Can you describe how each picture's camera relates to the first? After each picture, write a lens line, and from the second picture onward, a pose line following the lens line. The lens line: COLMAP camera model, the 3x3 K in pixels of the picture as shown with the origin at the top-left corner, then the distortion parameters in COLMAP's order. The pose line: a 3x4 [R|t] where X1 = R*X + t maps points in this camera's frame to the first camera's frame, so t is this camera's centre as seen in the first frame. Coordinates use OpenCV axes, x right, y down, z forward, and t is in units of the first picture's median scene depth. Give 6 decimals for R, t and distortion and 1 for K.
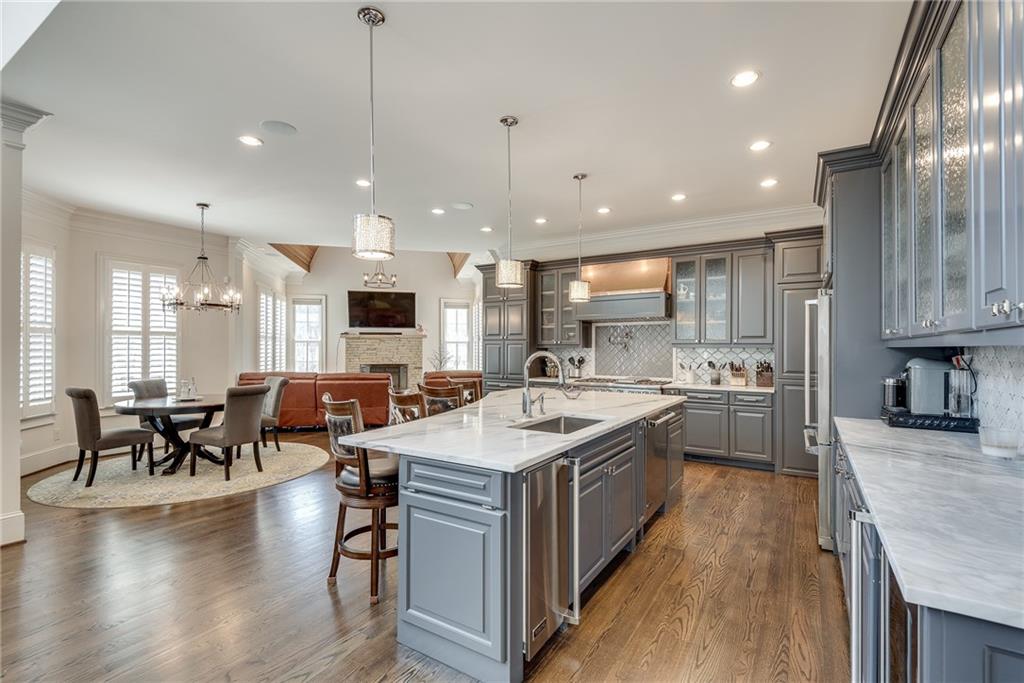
lens RADIAL K [[471.9, 0, 513.7], [0, 471.9, 346.4], [0, 0, 1]] dist [0.022834, -0.013309]
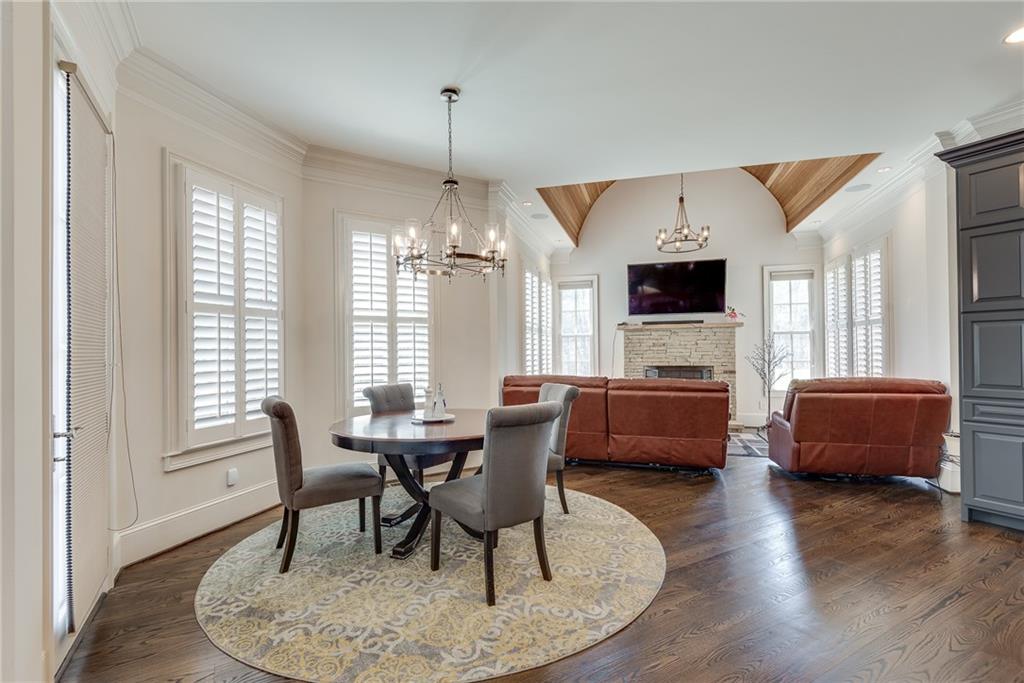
lens RADIAL K [[471.9, 0, 512.2], [0, 471.9, 348.9], [0, 0, 1]] dist [0.022834, -0.013309]
pose [[0.879701, -0.013394, -0.475339, -0.238251], [0.012187, 0.999910, -0.005622, 0.020275], [0.475371, -0.000847, 0.879785, 0.399153]]
